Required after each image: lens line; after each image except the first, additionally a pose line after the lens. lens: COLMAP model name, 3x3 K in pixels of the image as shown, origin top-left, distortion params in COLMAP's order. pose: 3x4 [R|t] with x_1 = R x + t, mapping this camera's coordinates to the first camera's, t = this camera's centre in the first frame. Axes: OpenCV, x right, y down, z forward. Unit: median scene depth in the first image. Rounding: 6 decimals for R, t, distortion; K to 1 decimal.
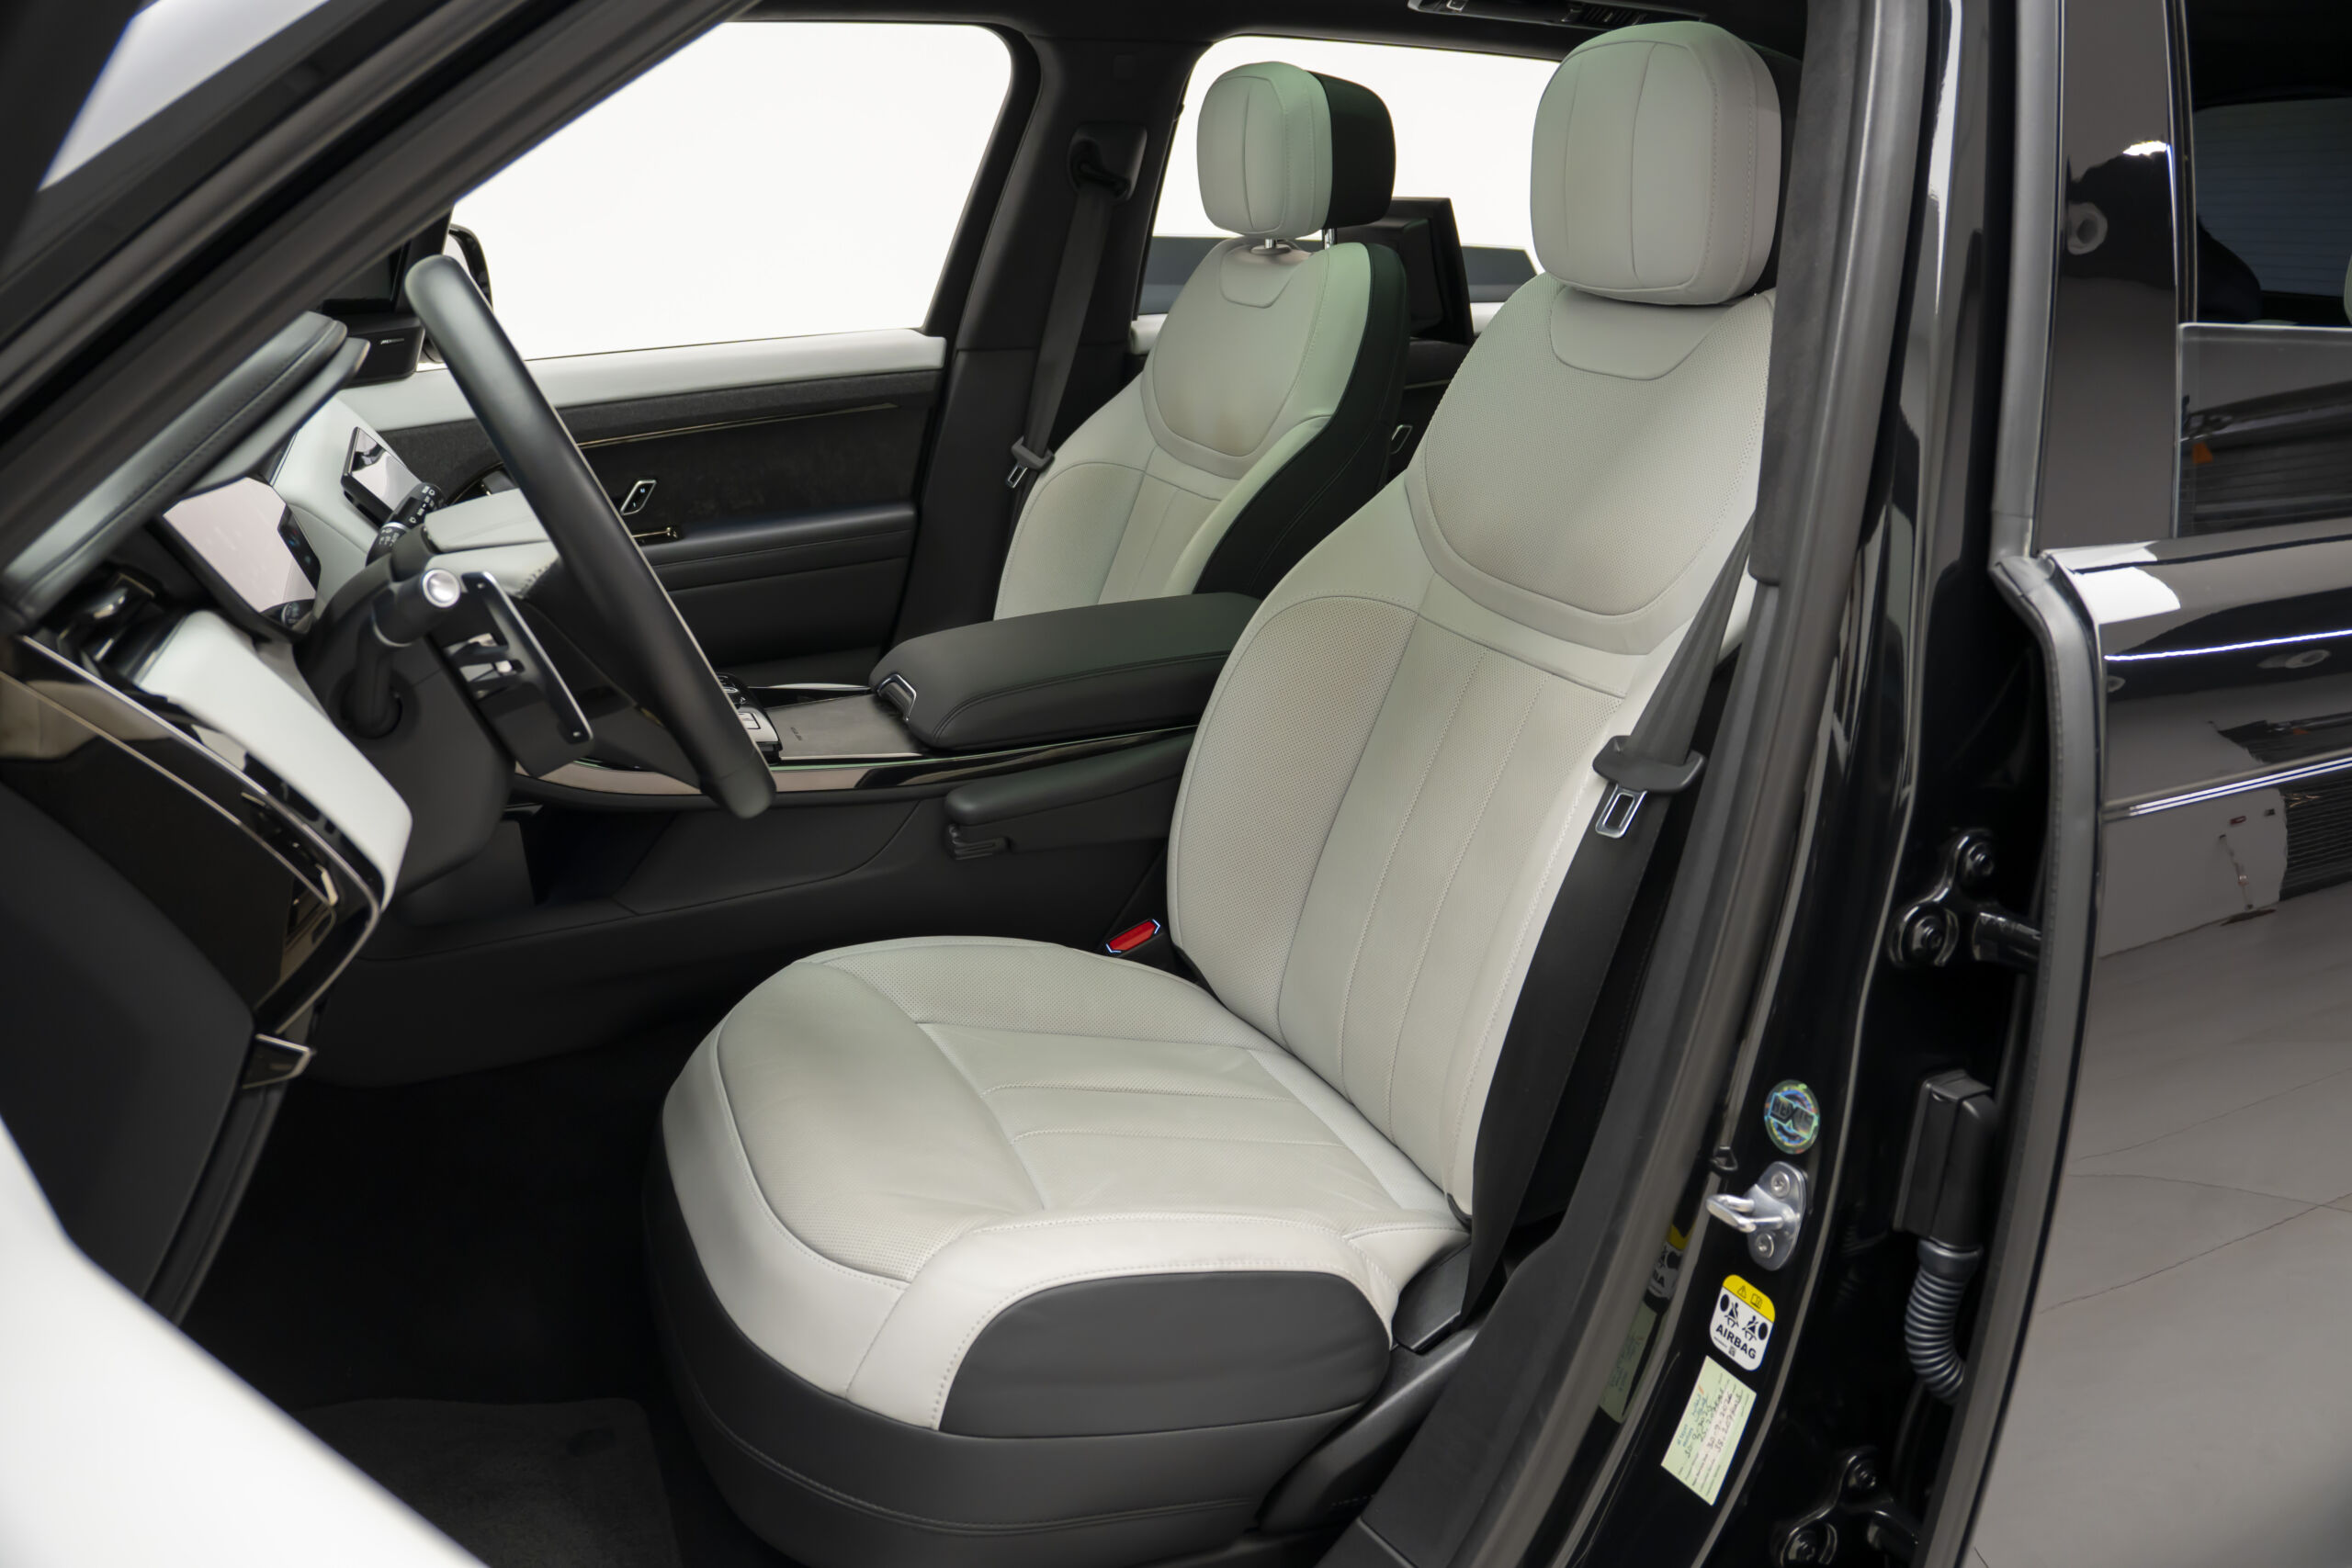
lens RADIAL K [[1866.9, 0, 1176.0], [0, 1866.9, 784.0], [0, 0, 1]] dist [-0.203931, 0.115691]
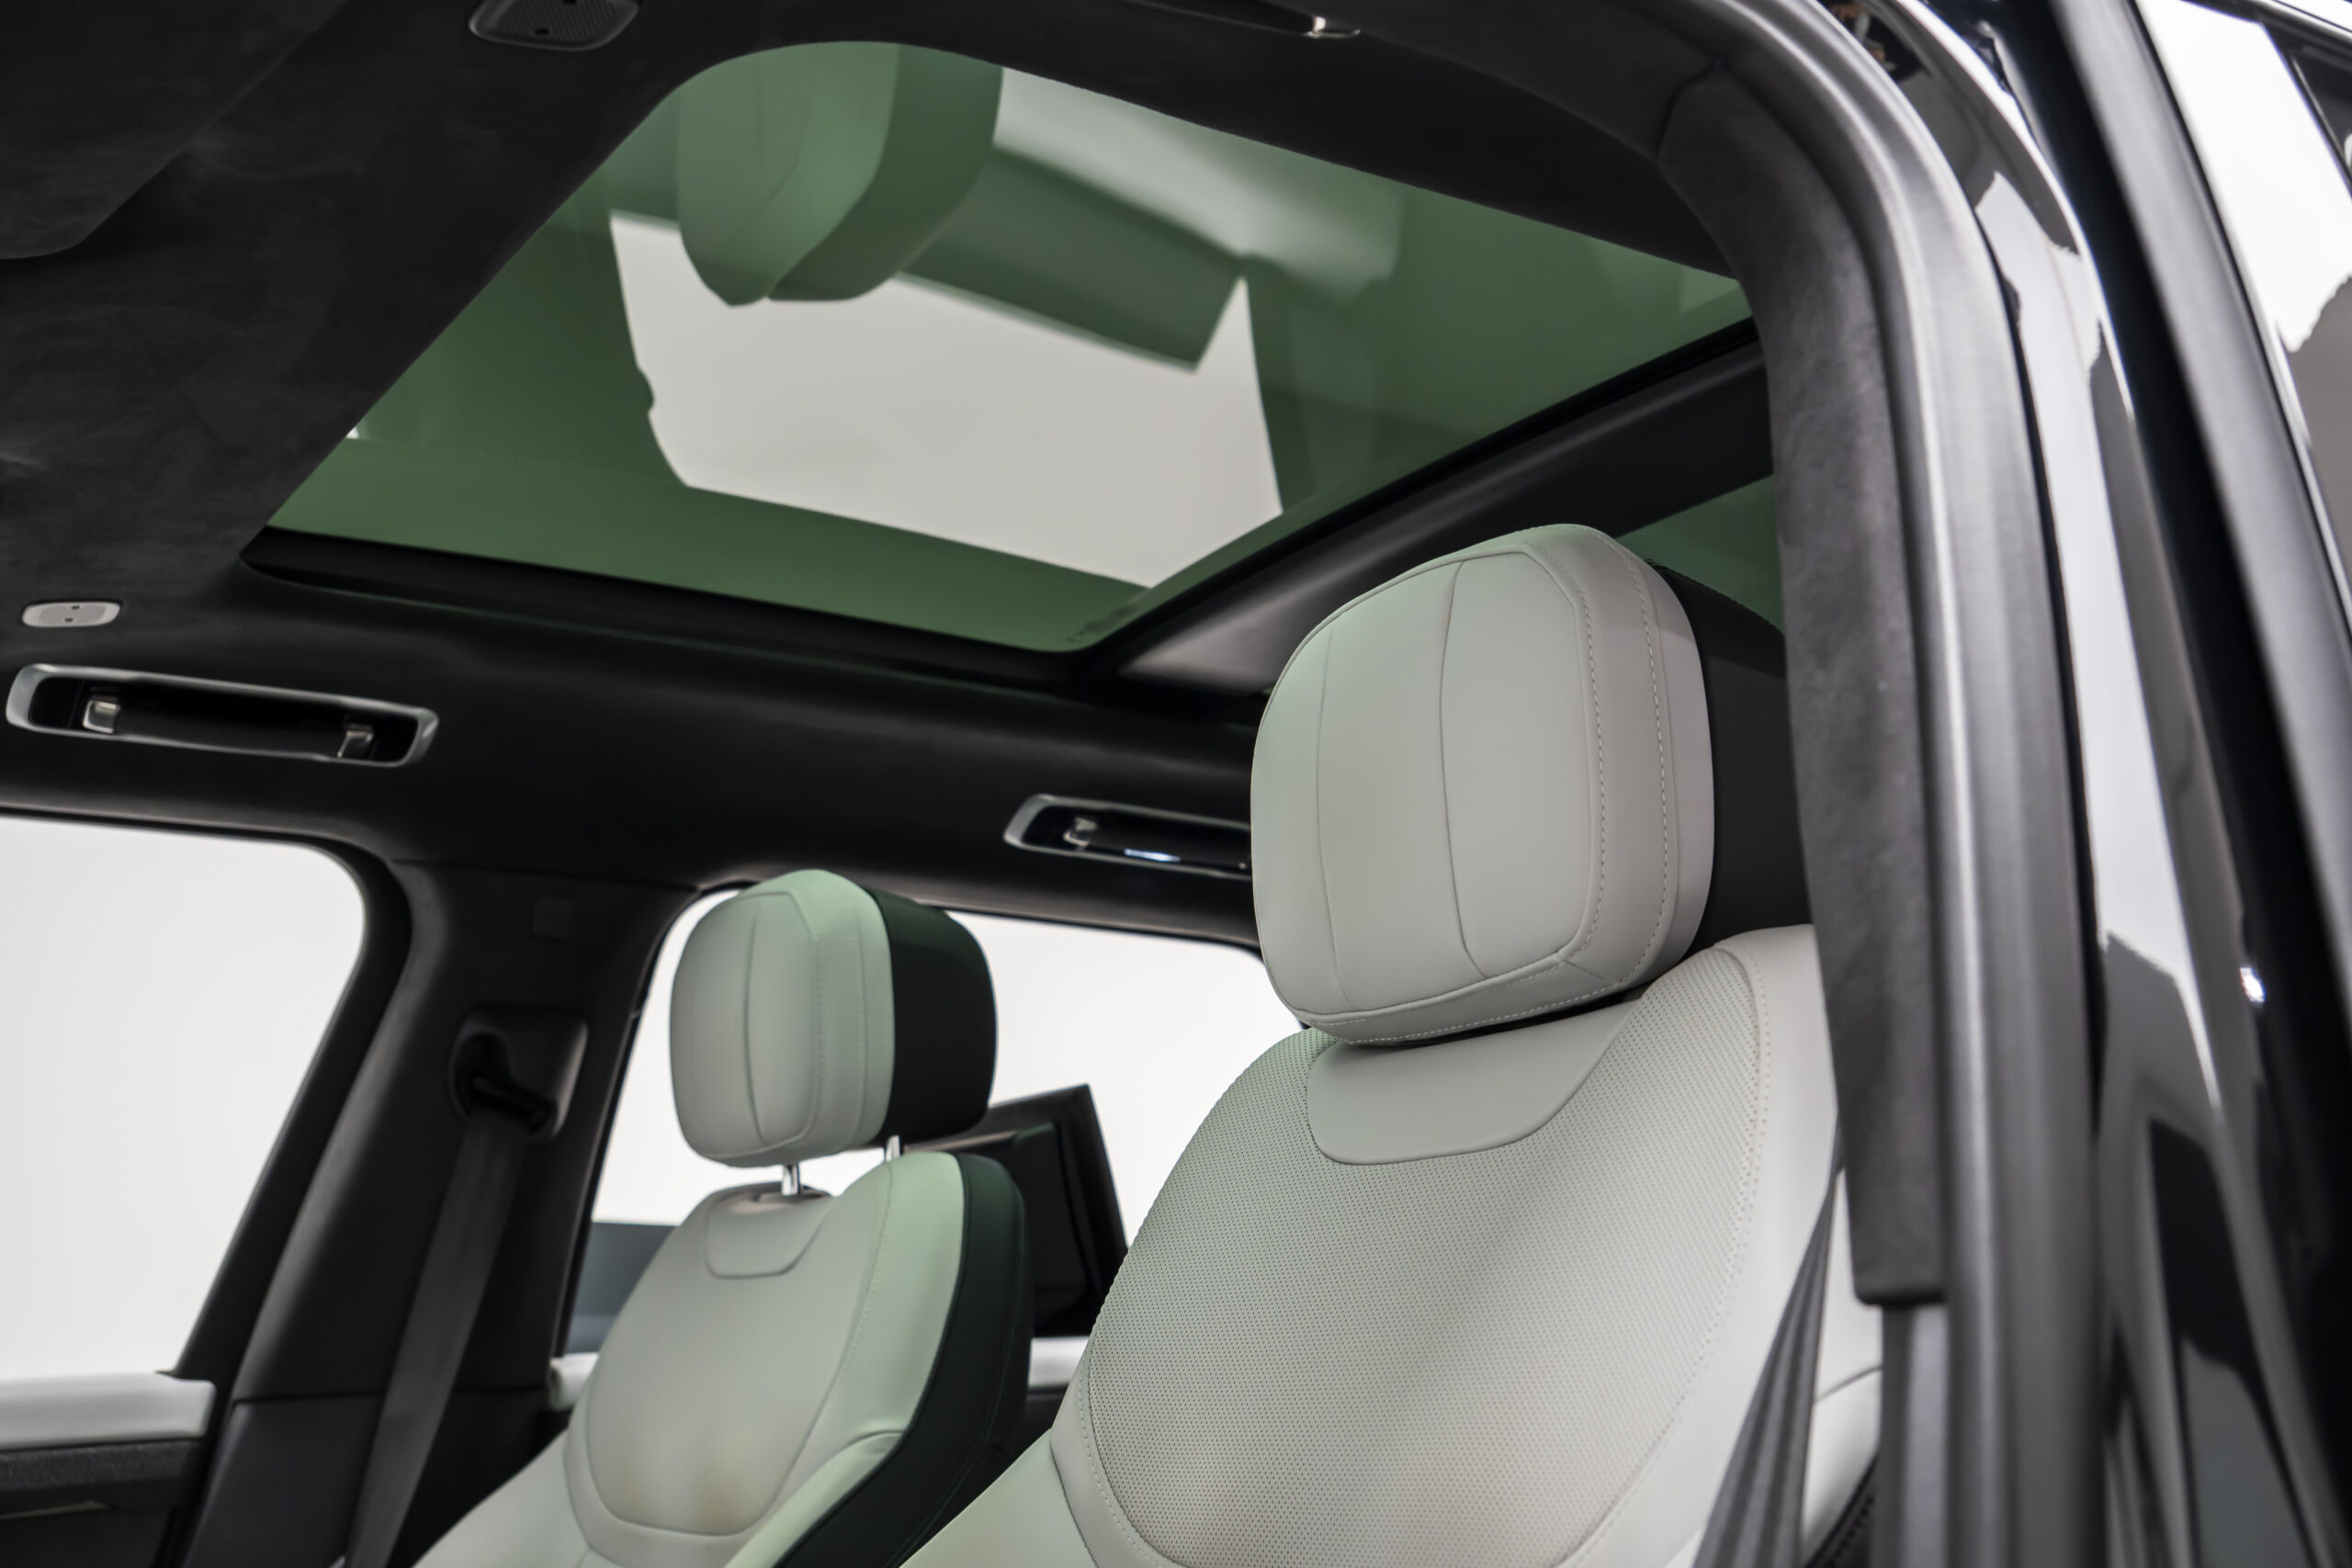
lens RADIAL K [[2722.3, 0, 1080.3], [0, 2722.3, 784.3], [0, 0, 1]] dist [0.076391, -0.012665]
pose [[0.988117, 0.013756, 0.153085, 0.006284], [0.065789, 0.862283, -0.502135, 0.043985], [-0.138910, 0.506239, 0.851132, 0.157097]]
